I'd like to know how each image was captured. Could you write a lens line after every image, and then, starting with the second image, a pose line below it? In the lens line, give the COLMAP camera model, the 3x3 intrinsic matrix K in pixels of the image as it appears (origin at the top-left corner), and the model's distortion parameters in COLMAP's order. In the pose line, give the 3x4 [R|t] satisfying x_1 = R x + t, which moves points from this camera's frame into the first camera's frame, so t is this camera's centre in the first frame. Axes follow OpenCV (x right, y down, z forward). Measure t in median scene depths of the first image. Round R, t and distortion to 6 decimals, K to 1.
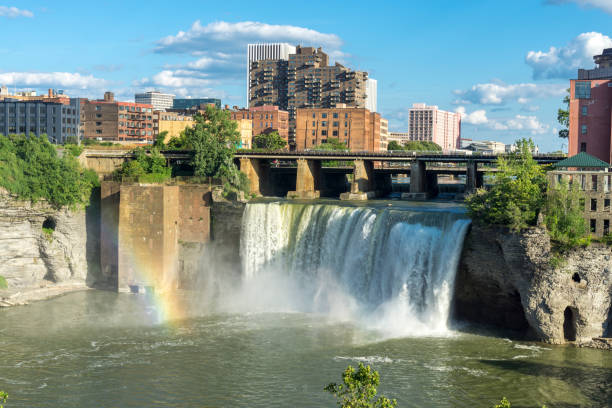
lens RADIAL K [[954.2, 0, 306.0], [0, 954.2, 204.0], [0, 0, 1]] dist [0.031966, 0.088114]
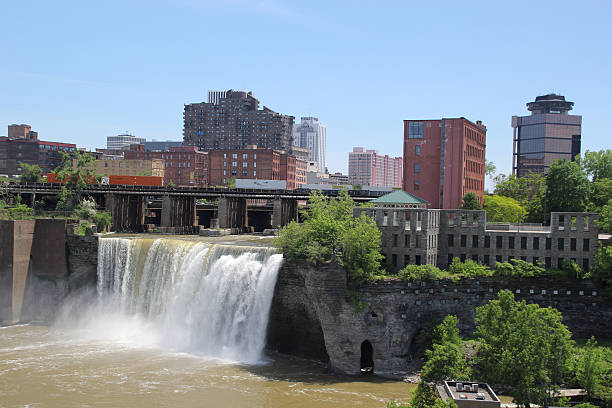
lens RADIAL K [[902.6, 0, 306.0], [0, 902.6, 204.0], [0, 0, 1]] dist [0.159977, 0.007189]
pose [[0.999959, 0.008281, 0.003704, 0.151731], [-0.008110, 0.998992, -0.044150, 0.004028], [-0.004066, 0.044118, 0.999018, 0.025716]]
